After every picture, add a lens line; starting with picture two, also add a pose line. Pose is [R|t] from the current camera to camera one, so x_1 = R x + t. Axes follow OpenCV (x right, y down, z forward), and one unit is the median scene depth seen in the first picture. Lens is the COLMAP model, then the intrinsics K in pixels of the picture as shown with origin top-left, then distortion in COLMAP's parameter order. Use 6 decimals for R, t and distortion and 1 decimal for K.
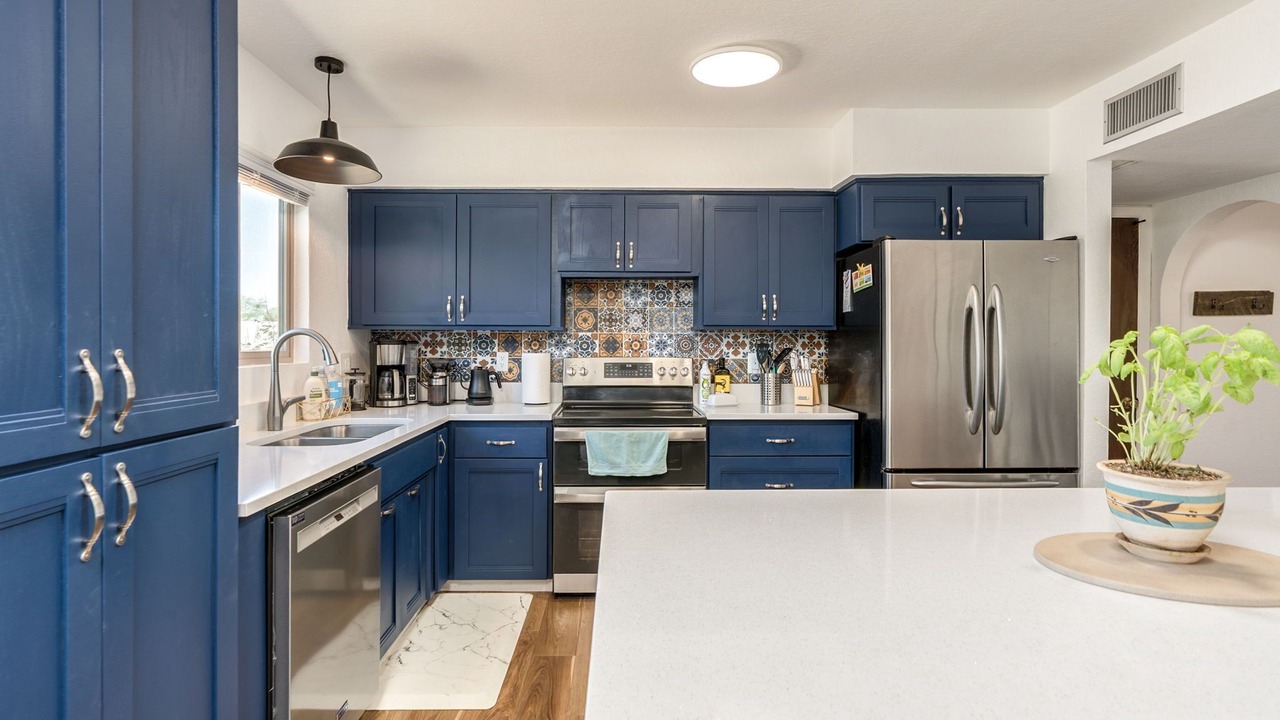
lens RADIAL K [[653.0, 0, 626.0], [0, 653.0, 344.1], [0, 0, 1]] dist [-0.001579, -0.000116]
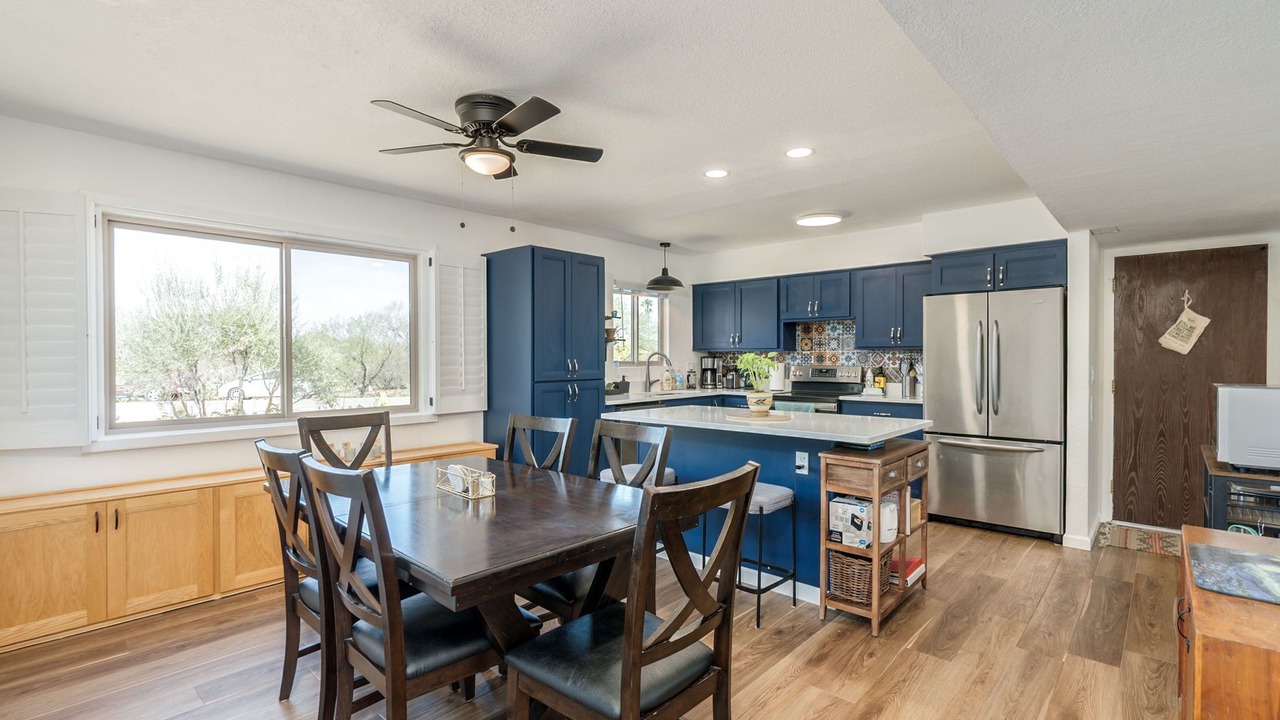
lens RADIAL K [[603.0, 0, 633.6], [0, 603.0, 361.9], [0, 0, 1]] dist [-0.015941, -0.000044]
pose [[0.736467, 0.004363, -0.676460, 0.711026], [-0.000210, 0.999981, 0.006221, 0.000404], [0.676474, -0.004440, 0.736453, -0.534041]]
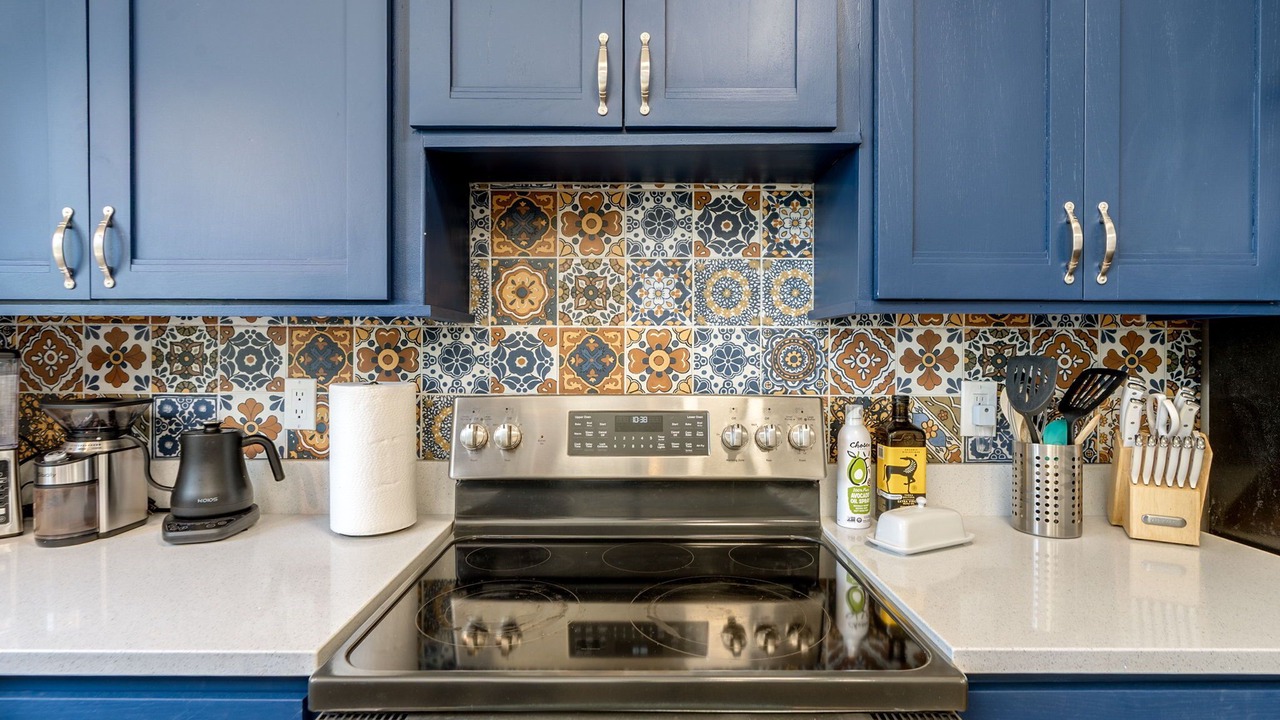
lens RADIAL K [[634.7, 0, 641.4], [0, 634.7, 352.2], [0, 0, 1]] dist [-0.004994, 0.001064]
pose [[0.999939, -0.000472, -0.011059, 0.009141], [0.000562, 0.999967, 0.008085, -0.005749], [0.011055, -0.008090, 0.999906, 0.649871]]
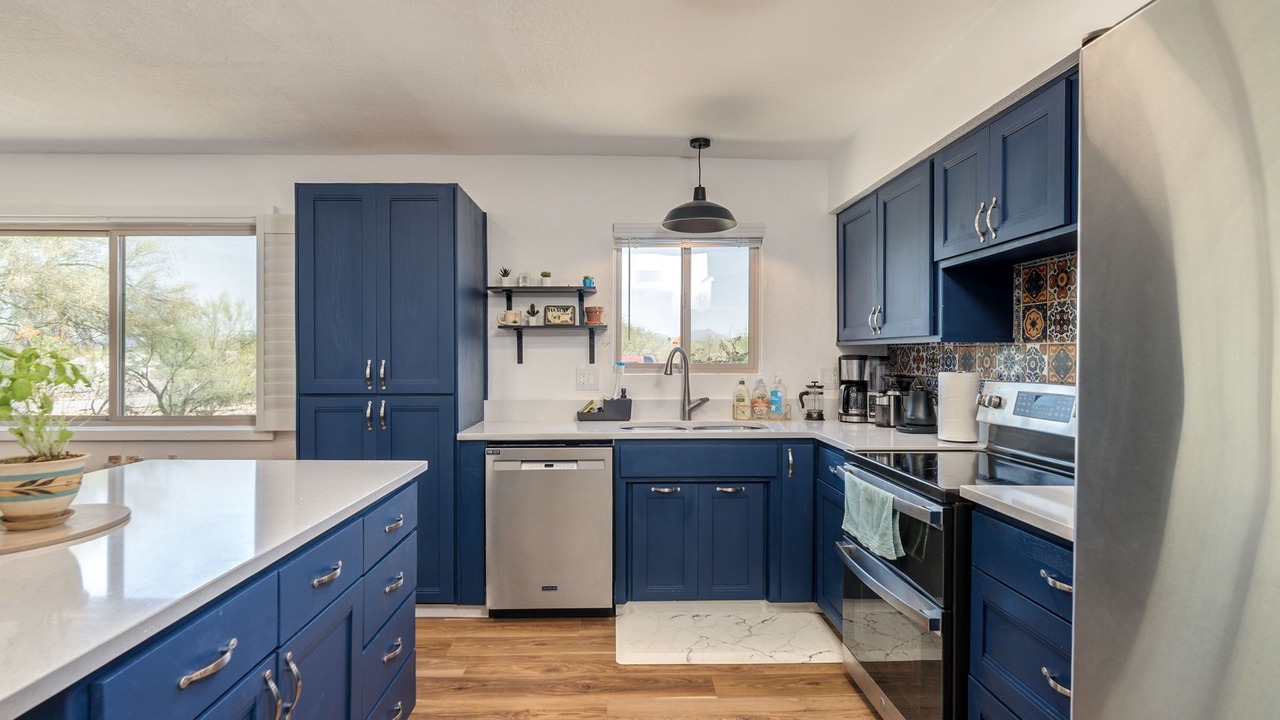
lens RADIAL K [[631.7, 0, 614.9], [0, 631.7, 360.8], [0, 0, 1]] dist [-0.002353, -0.000217]
pose [[-0.003668, 0.008392, -0.999958, 0.568478], [-0.005015, 0.999952, 0.008411, -0.003734], [0.999981, 0.005046, -0.003626, 0.599772]]
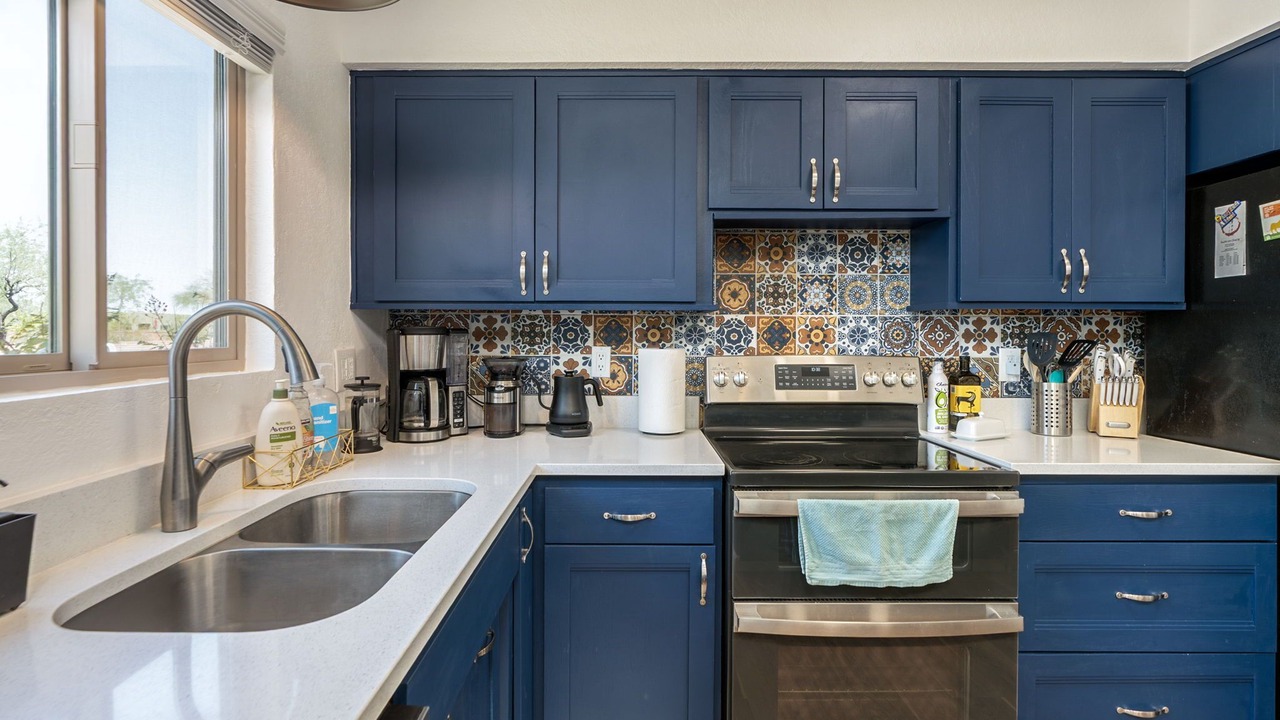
lens RADIAL K [[646.7, 0, 628.4], [0, 646.7, 332.7], [0, 0, 1]] dist [0.000581, 0.000601]
pose [[0.999935, -0.000091, -0.011374, -0.158432], [0.000102, 1.000000, 0.000964, -0.001517], [0.011374, -0.000965, 0.999935, 0.393746]]
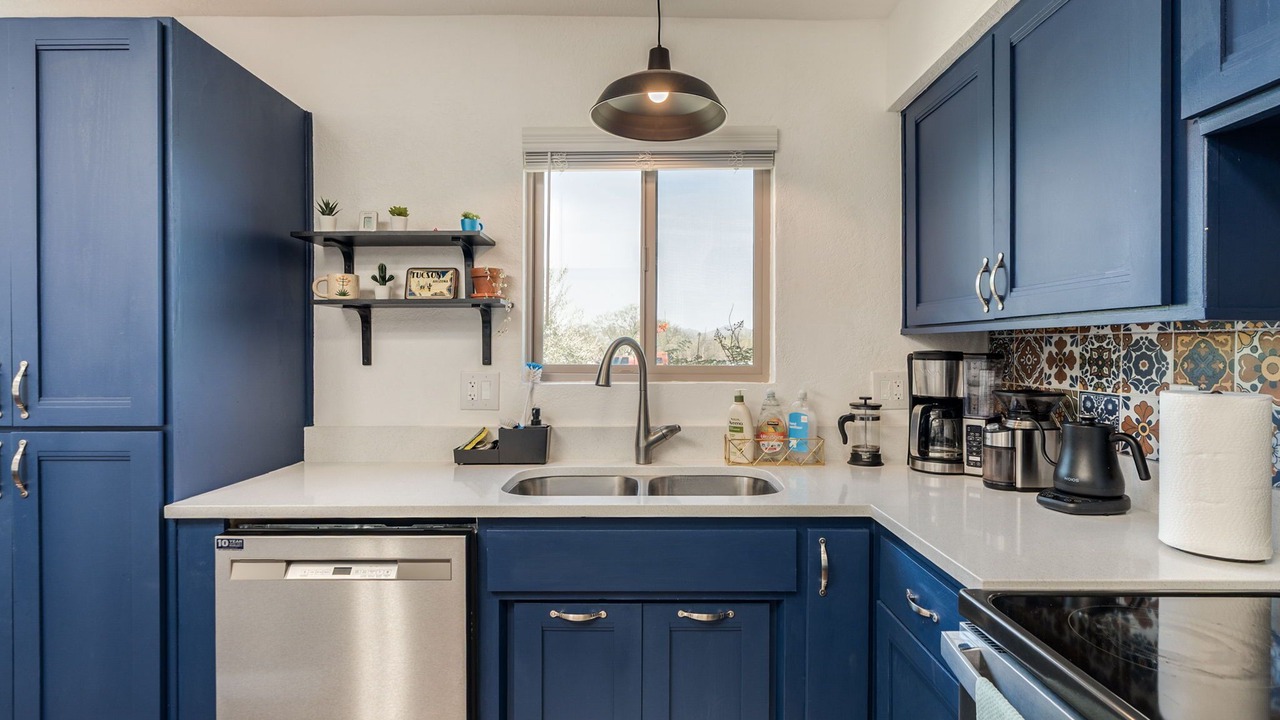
lens RADIAL K [[634.7, 0, 641.4], [0, 634.7, 352.2], [0, 0, 1]] dist [-0.004994, 0.001064]
pose [[-0.011287, 0.003251, -0.999931, 0.172238], [-0.005800, 0.999978, 0.003316, -0.005723], [0.999919, 0.005837, -0.011268, 0.708409]]
